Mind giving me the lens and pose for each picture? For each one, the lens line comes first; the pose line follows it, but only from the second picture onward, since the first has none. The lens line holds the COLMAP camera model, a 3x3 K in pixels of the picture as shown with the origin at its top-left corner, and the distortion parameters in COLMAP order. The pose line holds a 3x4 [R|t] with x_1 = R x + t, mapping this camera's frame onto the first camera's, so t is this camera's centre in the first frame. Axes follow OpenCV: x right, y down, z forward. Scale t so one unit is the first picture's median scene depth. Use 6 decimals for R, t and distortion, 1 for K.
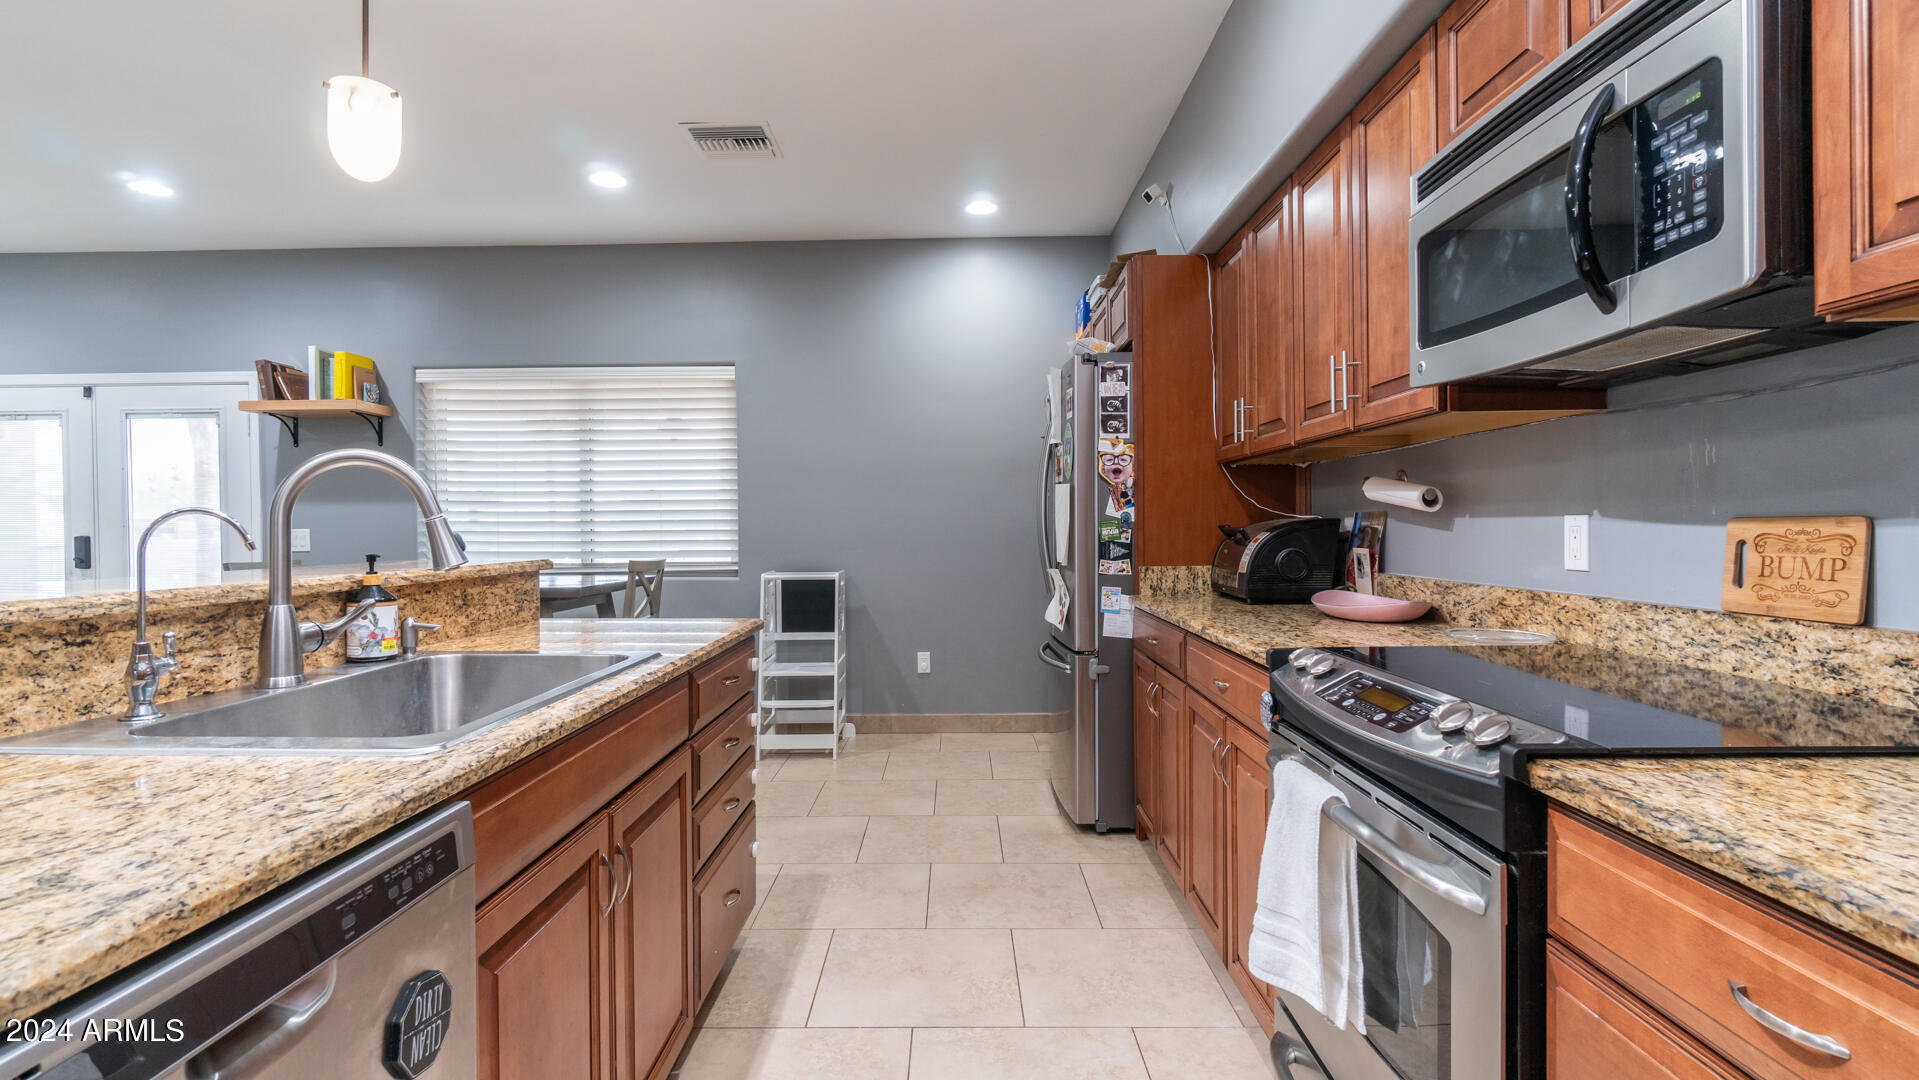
lens RADIAL K [[902.8, 0, 948.0], [0, 902.8, 537.6], [0, 0, 1]] dist [-0.002803, -0.000227]
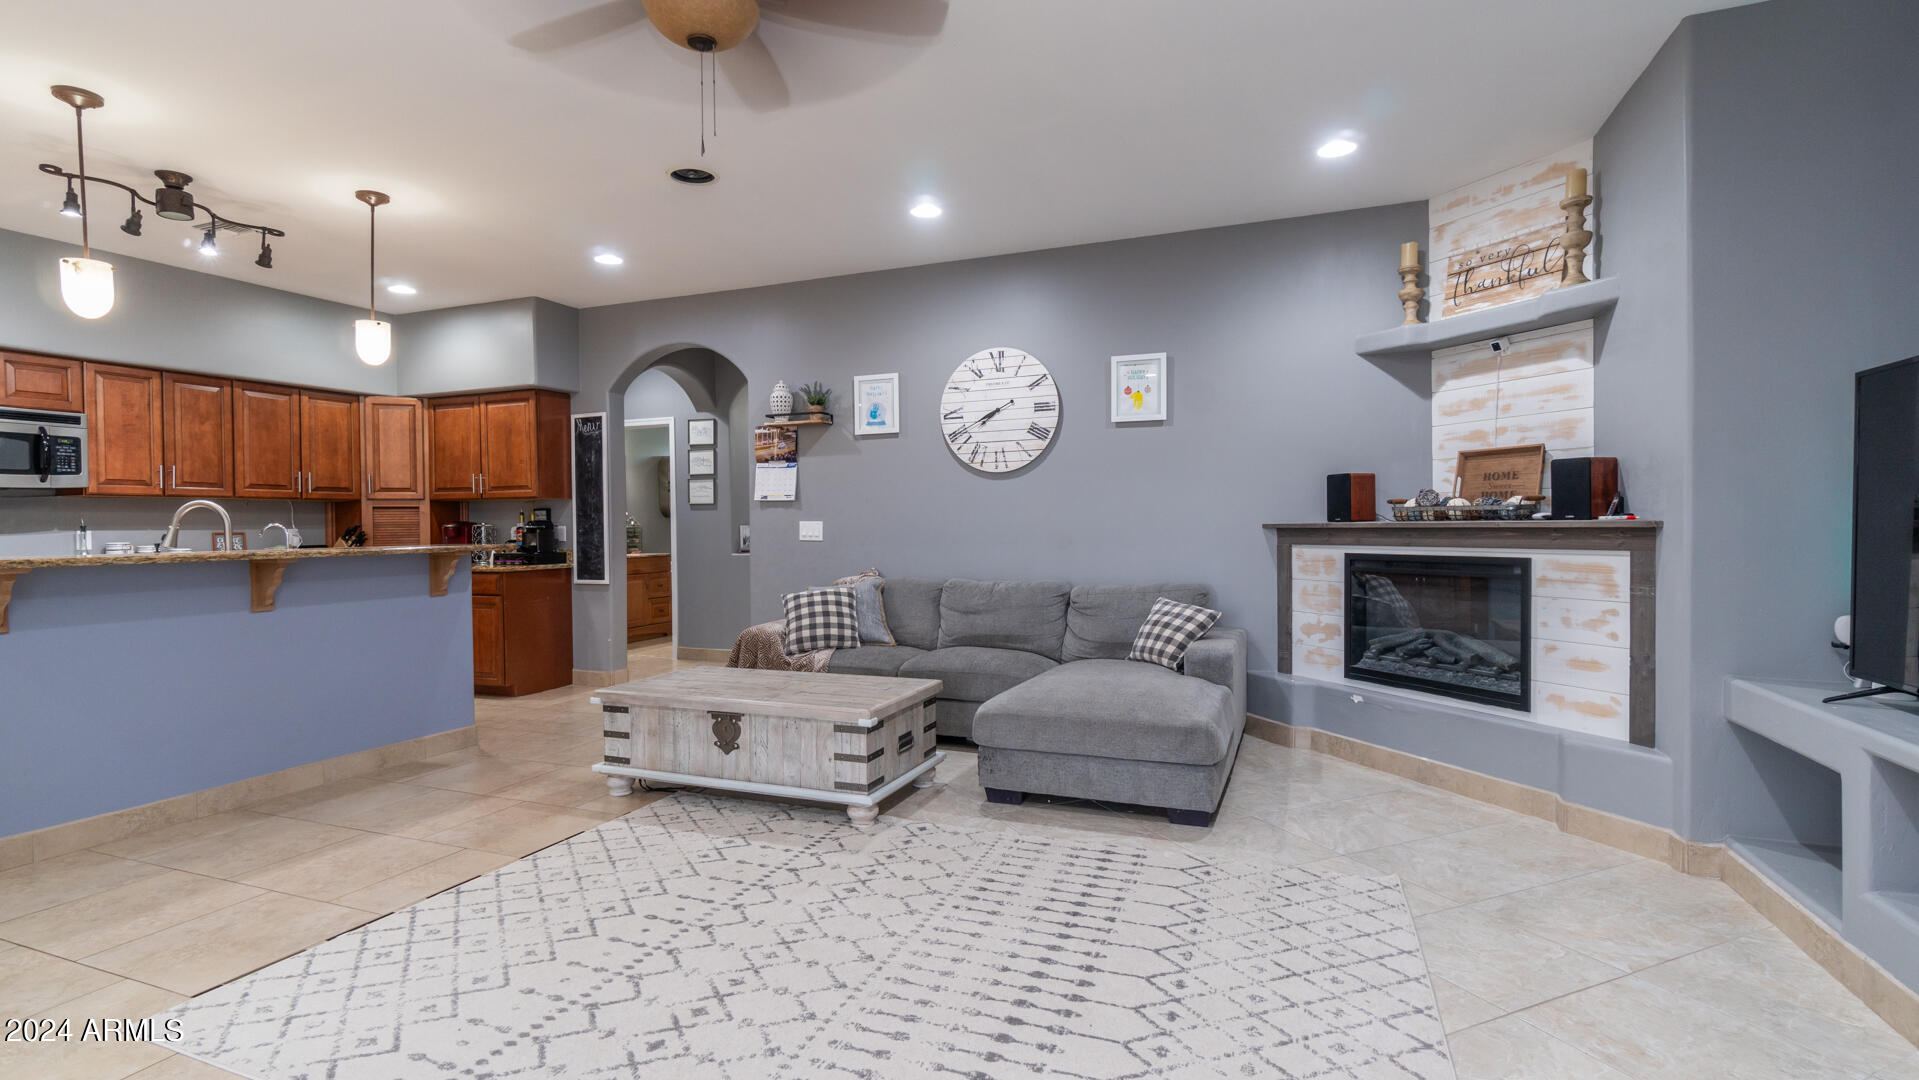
lens RADIAL K [[902.8, 0, 943.9], [0, 902.8, 544.8], [0, 0, 1]] dist [-0.002803, -0.000227]
pose [[-0.935069, 0.009172, 0.354347, -2.895254], [0.020342, 0.999406, 0.027810, 0.000844], [-0.353881, 0.033213, -0.934700, 2.164071]]
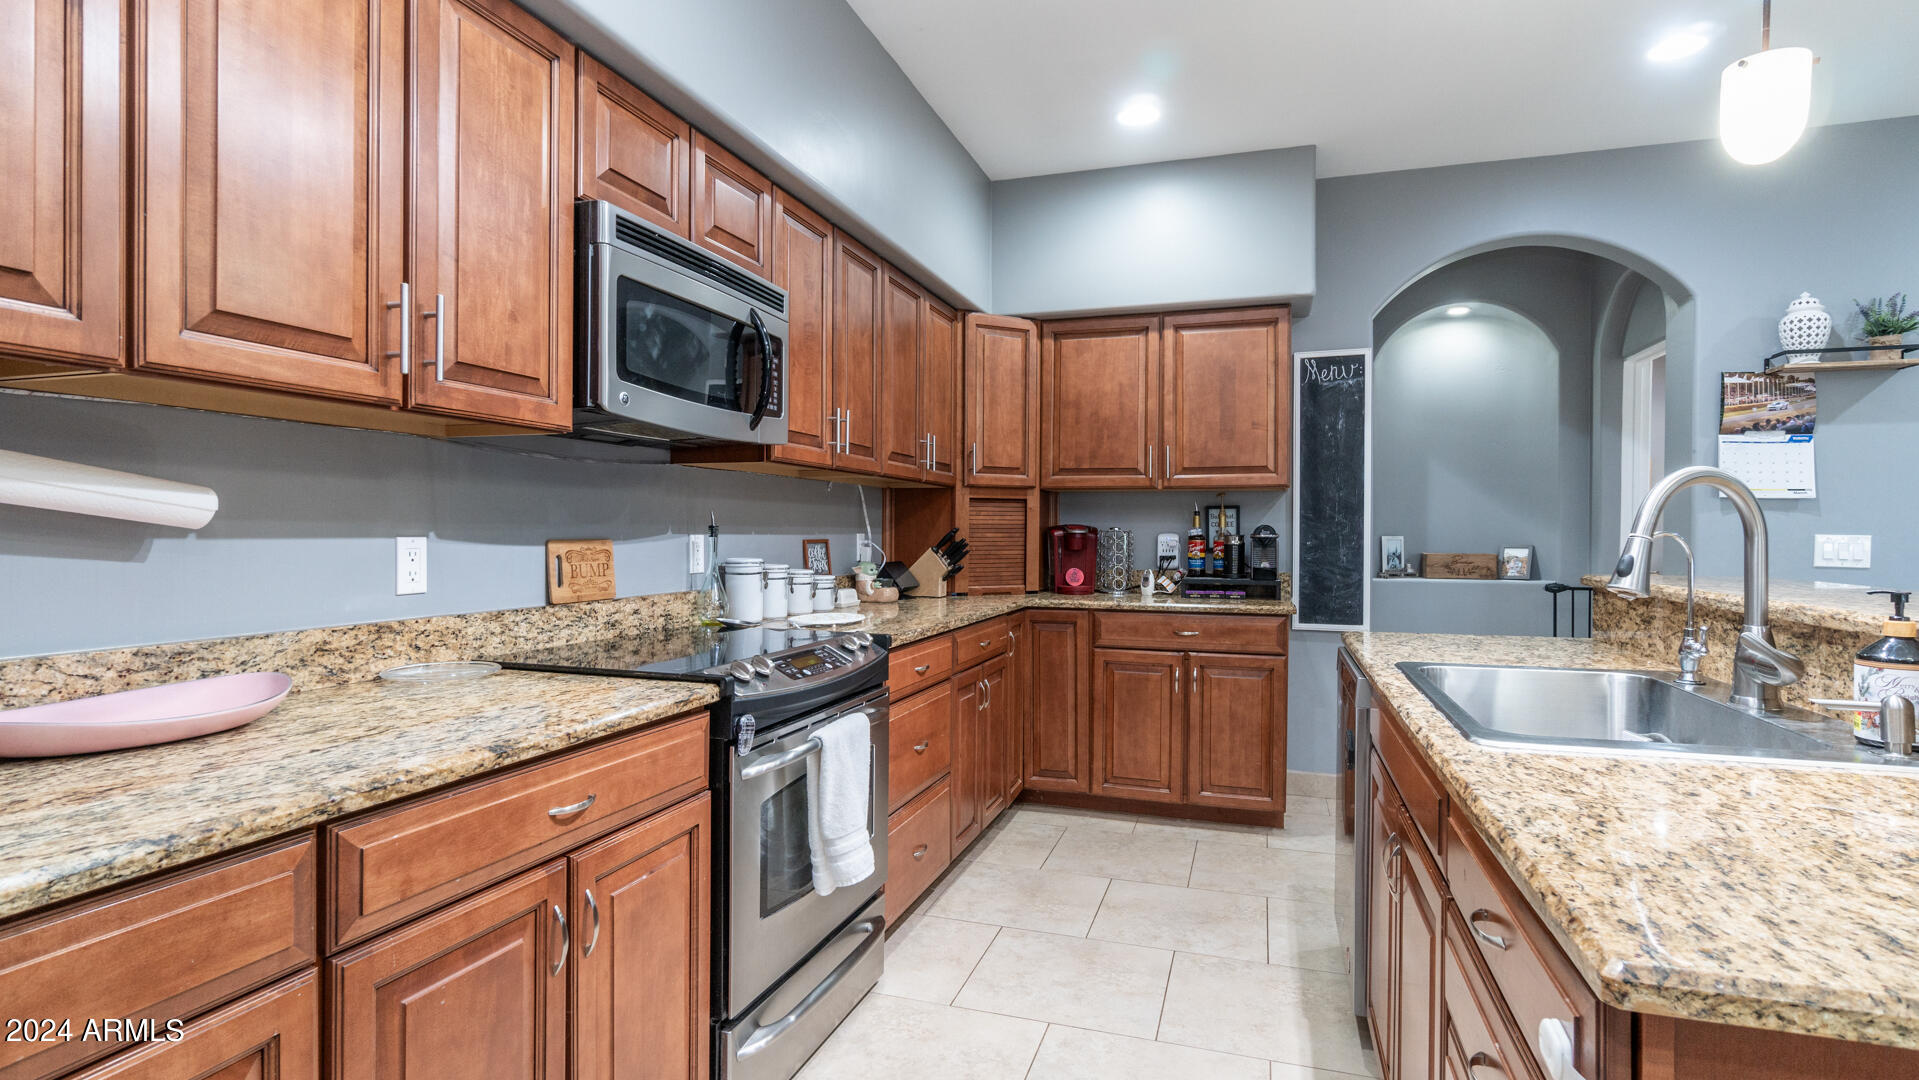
lens RADIAL K [[947.7, 0, 951.6], [0, 947.7, 533.4], [0, 0, 1]] dist [0.002482, 0.000239]
pose [[-0.957281, 0.002827, 0.289145, -0.149602], [0.005810, 0.999938, 0.009461, -0.034023], [-0.289100, 0.010736, -0.957239, 1.772781]]
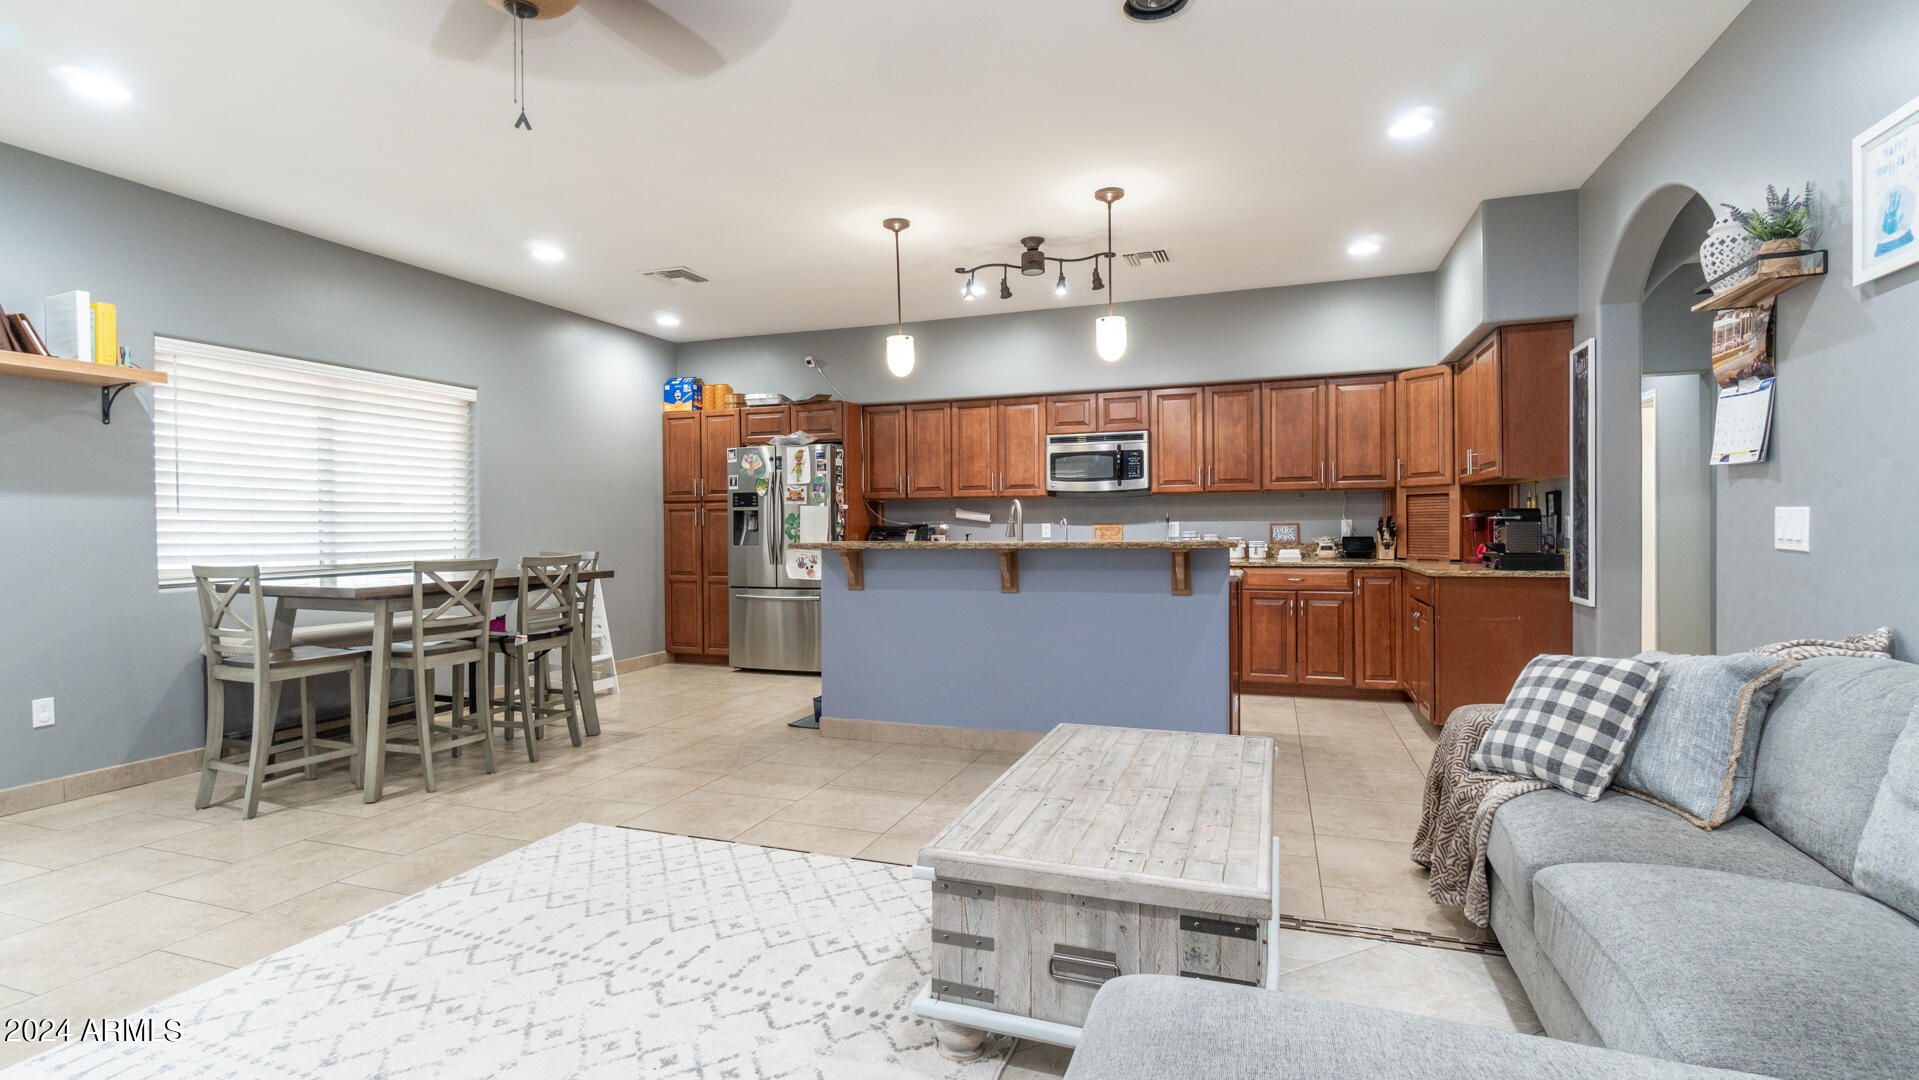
lens RADIAL K [[902.8, 0, 938.6], [0, 902.8, 545.5], [0, 0, 1]] dist [-0.002803, -0.000227]
pose [[0.327960, -0.016312, 0.944551, -3.077470], [0.015964, 0.999804, 0.011723, 0.019205], [-0.944557, 0.011234, 0.328156, 0.158789]]
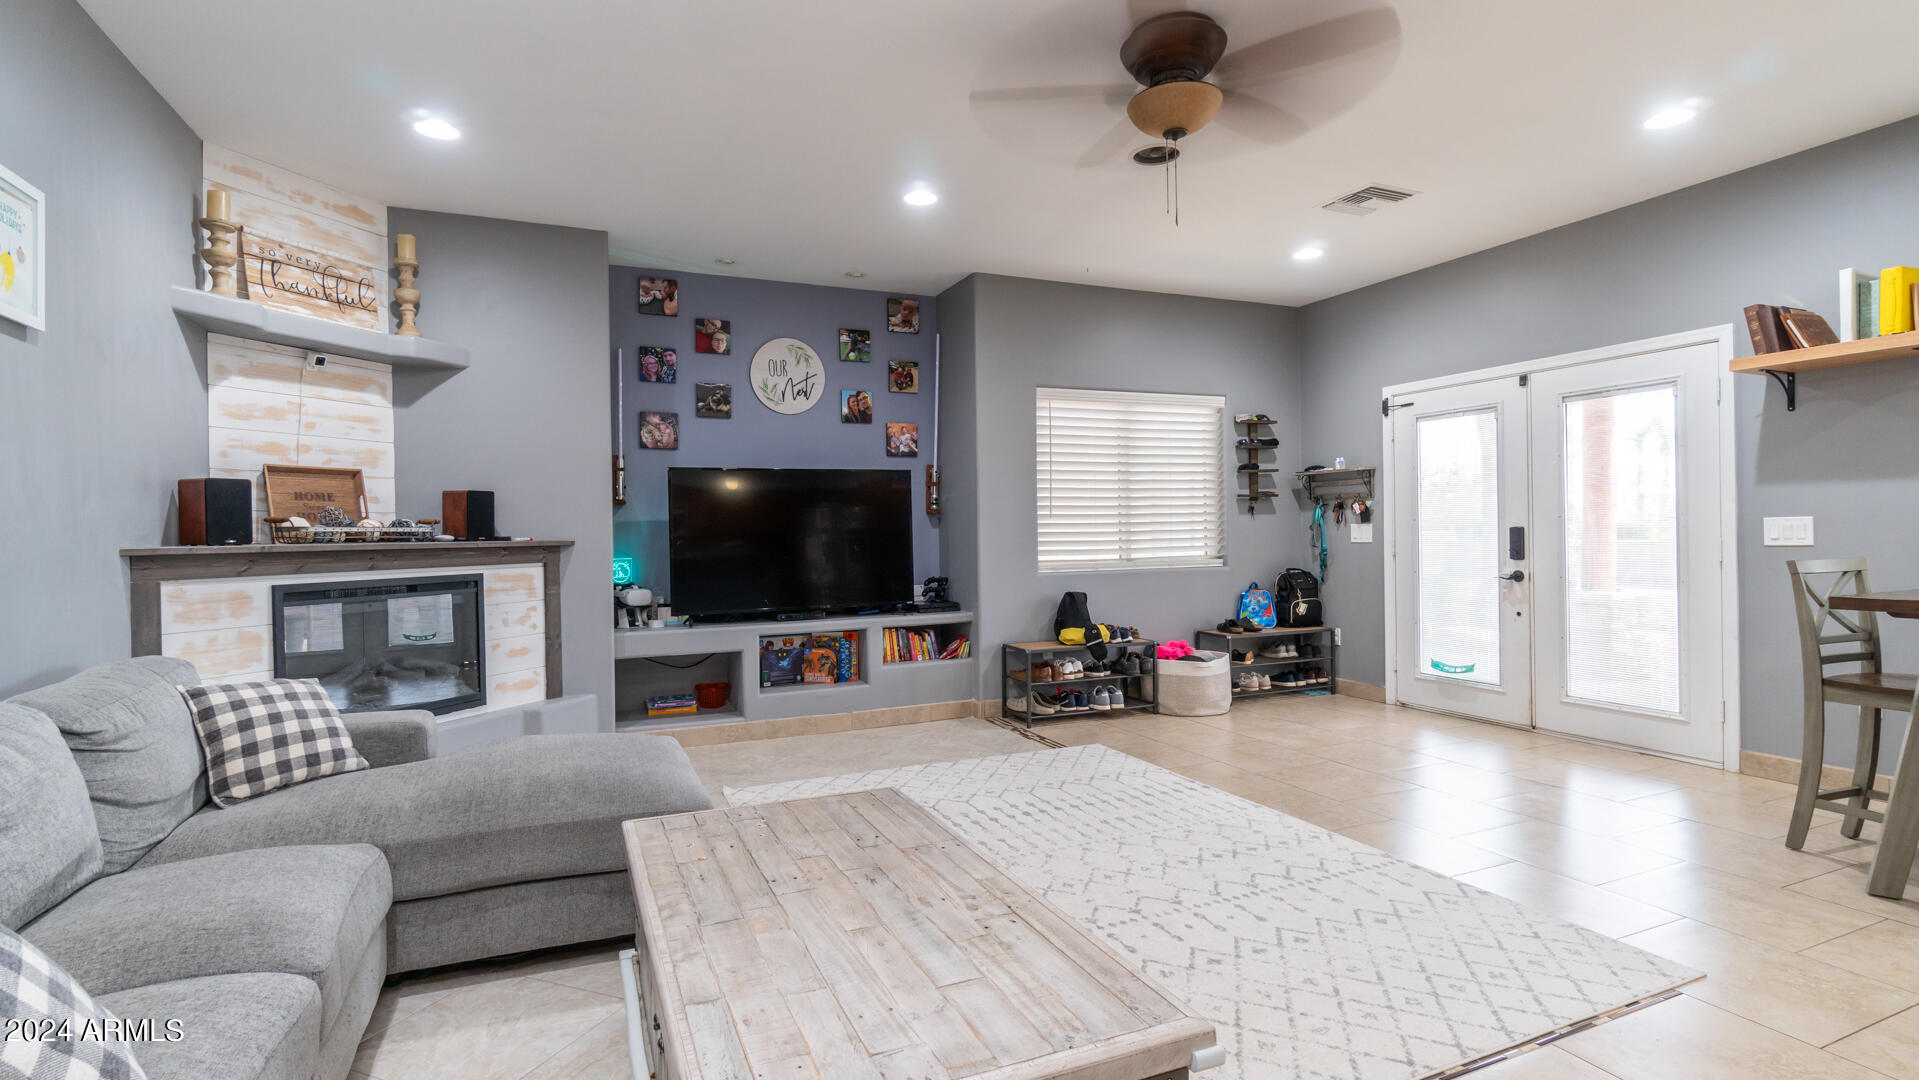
lens RADIAL K [[902.8, 0, 942.0], [0, 902.8, 532.8], [0, 0, 1]] dist [-0.002803, -0.000227]
pose [[0.414887, 0.001593, -0.909872, -0.850270], [0.001791, 0.999995, 0.002568, 0.002938], [0.909871, -0.002695, 0.414882, 0.035091]]
